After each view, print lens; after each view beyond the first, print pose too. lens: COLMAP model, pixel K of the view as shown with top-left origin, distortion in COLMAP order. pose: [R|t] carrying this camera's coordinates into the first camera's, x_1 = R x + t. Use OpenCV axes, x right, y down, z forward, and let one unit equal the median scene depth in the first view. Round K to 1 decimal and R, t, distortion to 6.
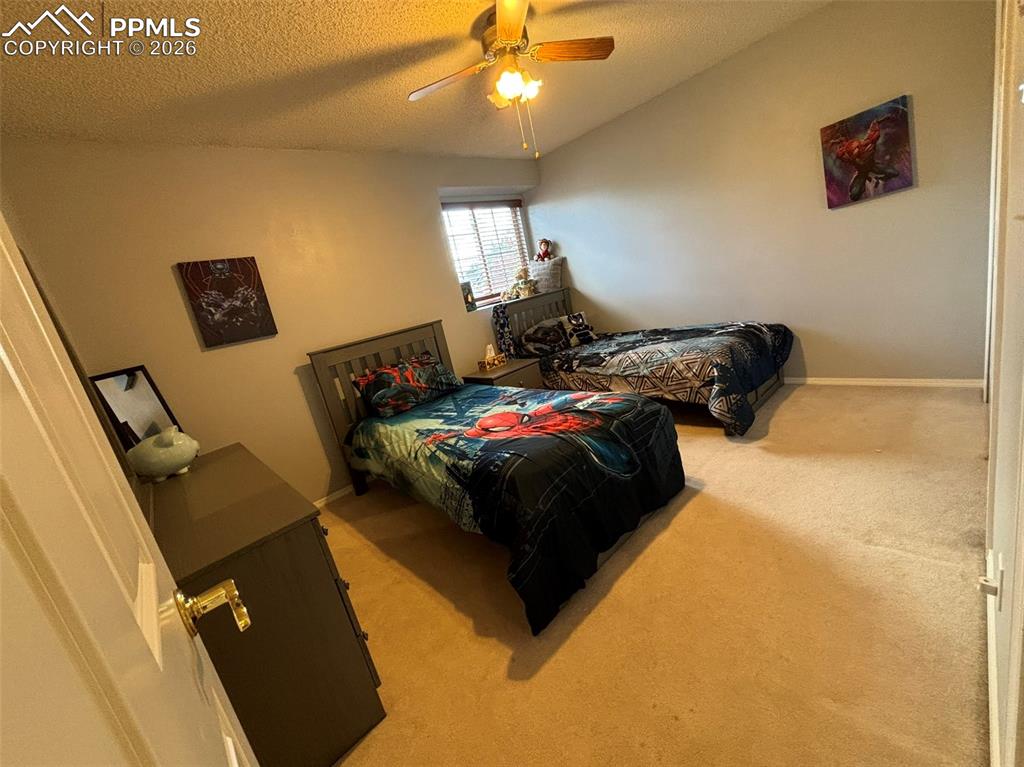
lens RADIAL K [[408.6, 0, 513.4], [0, 408.6, 384.7], [0, 0, 1]] dist [-0.000342, 0.000037]
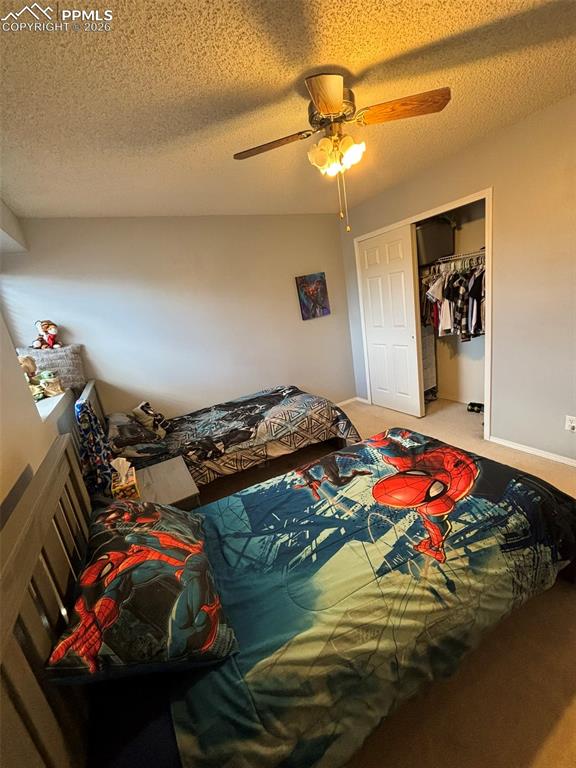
lens RADIAL K [[306.5, 0, 288.0], [0, 306.5, 384.0], [0, 0, 1]] dist [-0.000342, 0.000037]
pose [[0.275364, -0.073392, 0.958535, -0.658086], [0.310110, 0.950561, -0.016305, -0.180491], [-0.909949, 0.301741, 0.284510, 0.868696]]
